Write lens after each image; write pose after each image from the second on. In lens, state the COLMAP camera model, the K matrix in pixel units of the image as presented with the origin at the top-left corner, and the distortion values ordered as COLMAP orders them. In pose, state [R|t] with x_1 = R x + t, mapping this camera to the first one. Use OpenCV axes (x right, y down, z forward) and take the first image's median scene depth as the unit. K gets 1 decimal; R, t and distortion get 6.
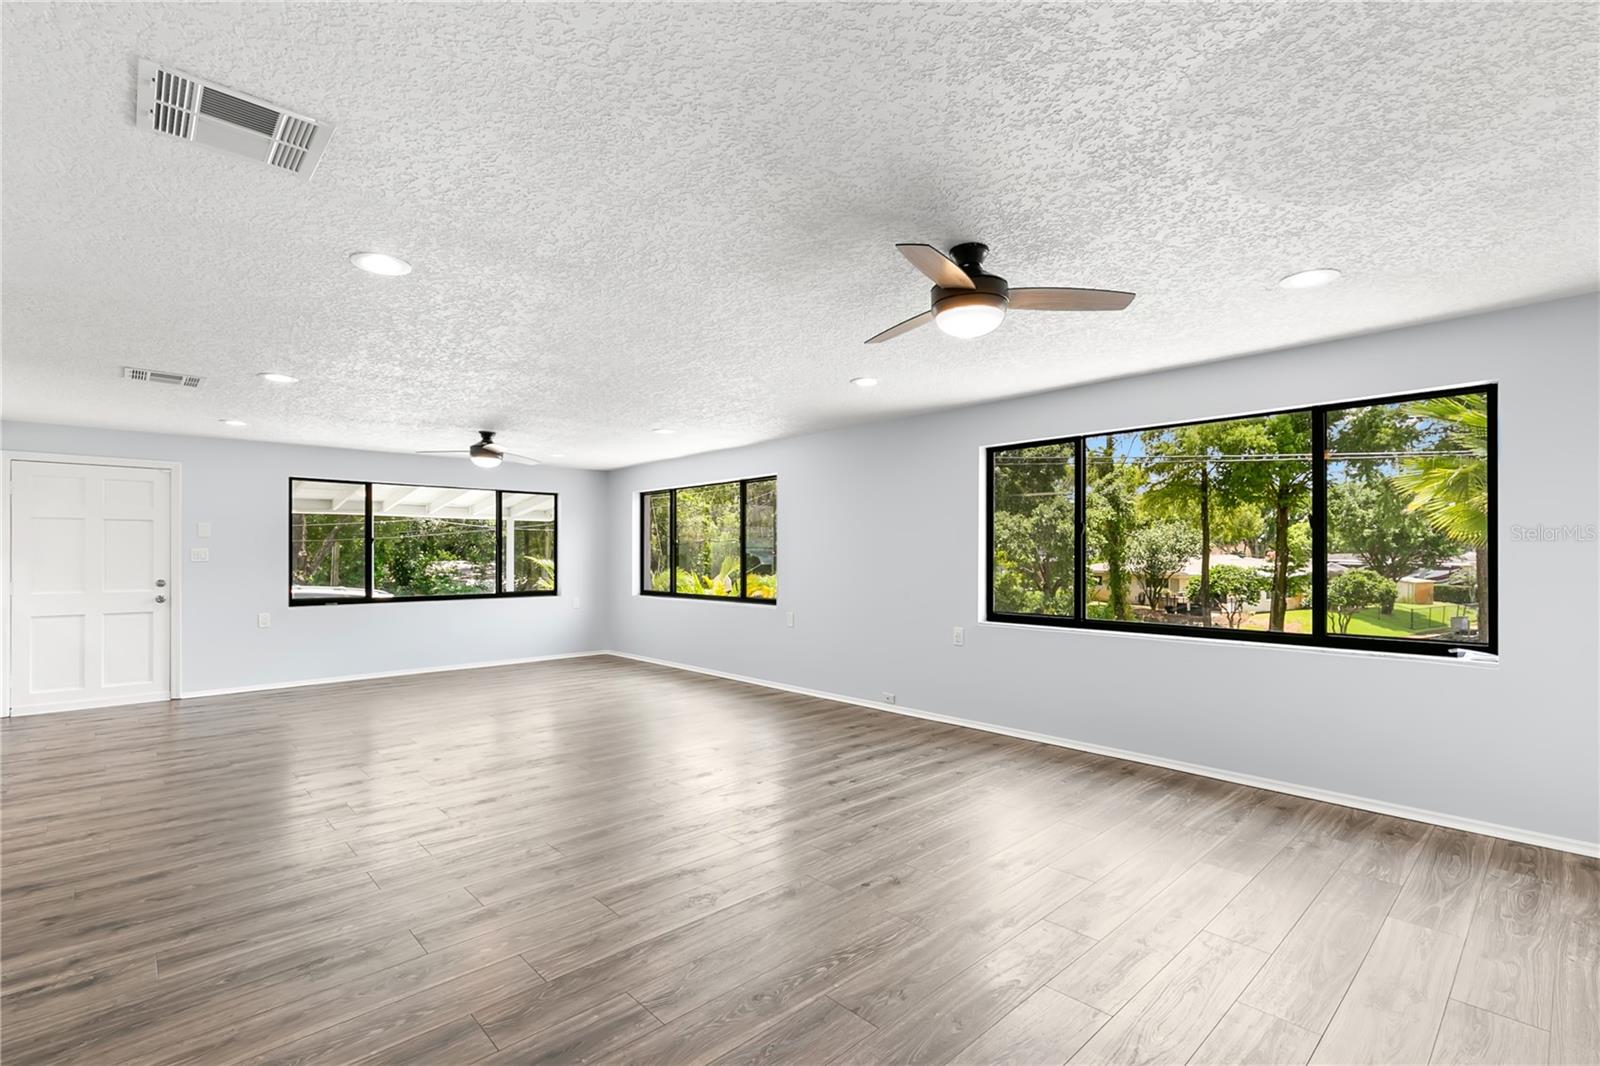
lens RADIAL K [[725.6, 0, 806.9], [0, 725.6, 548.2], [0, 0, 1]] dist [0.010127, -0.001749]
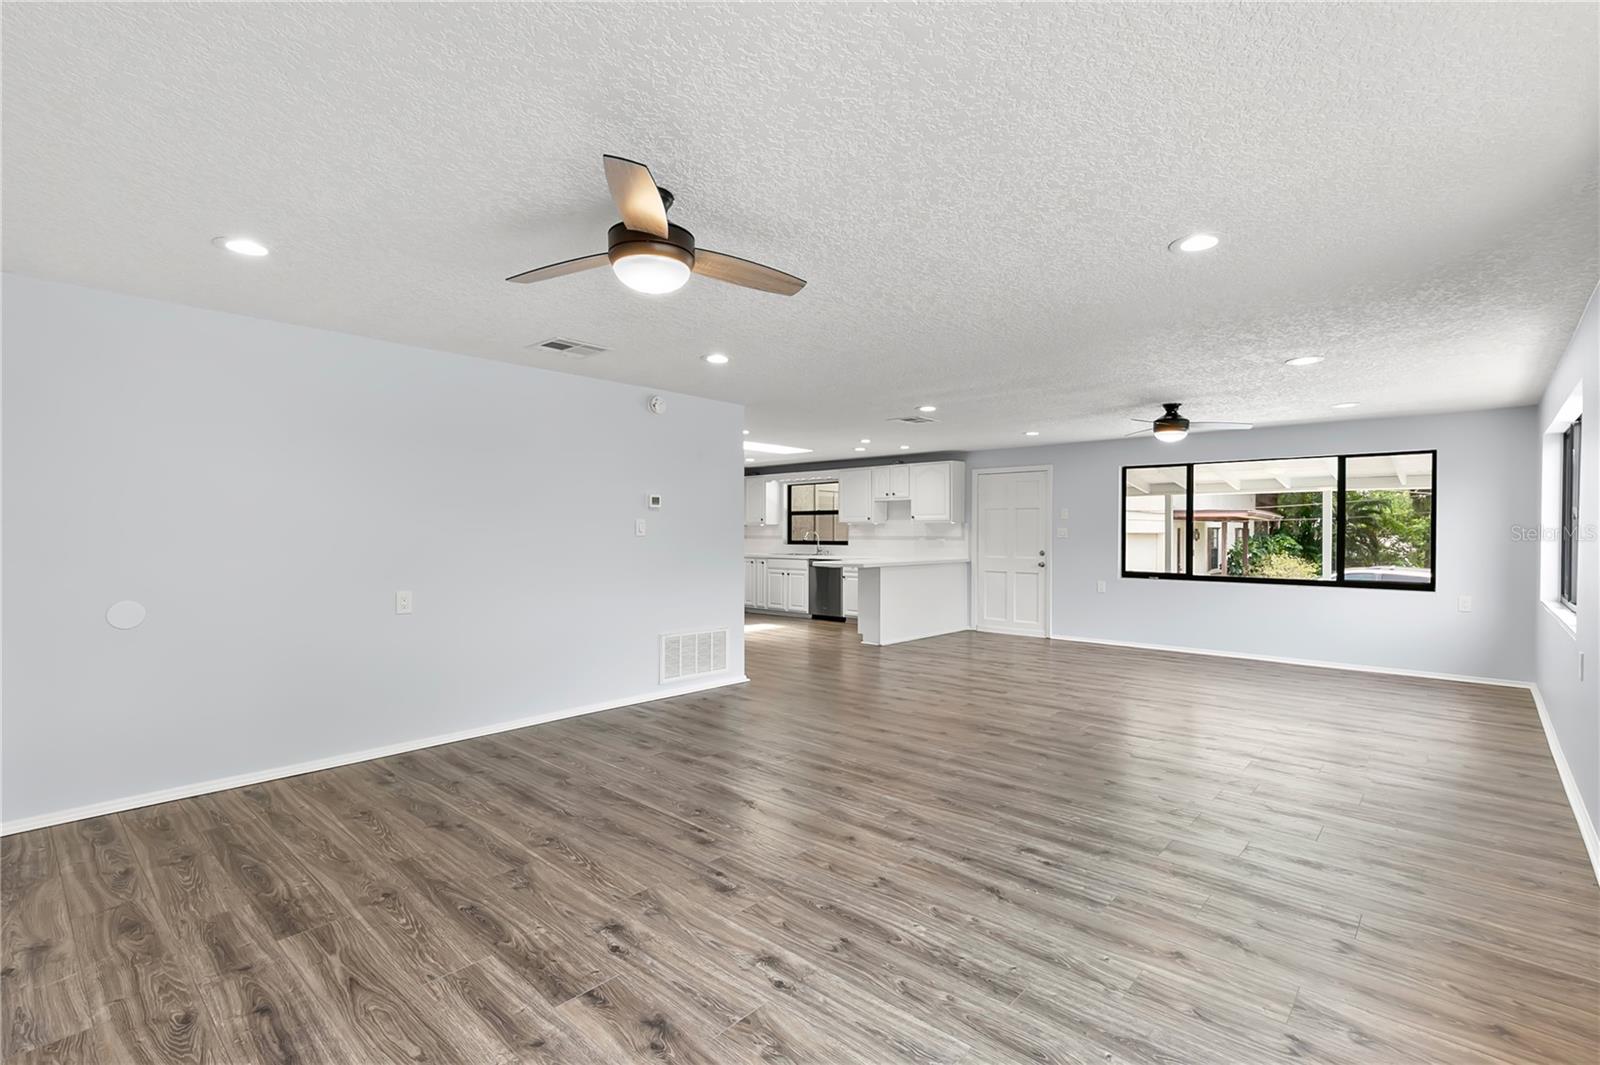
lens RADIAL K [[725.6, 0, 812.9], [0, 725.6, 522.3], [0, 0, 1]] dist [0.010127, -0.001749]
pose [[0.091296, -0.012694, -0.995743, 0.616861], [0.005580, 0.999910, -0.012236, 0.004208], [0.995808, -0.004439, 0.091359, 0.602625]]
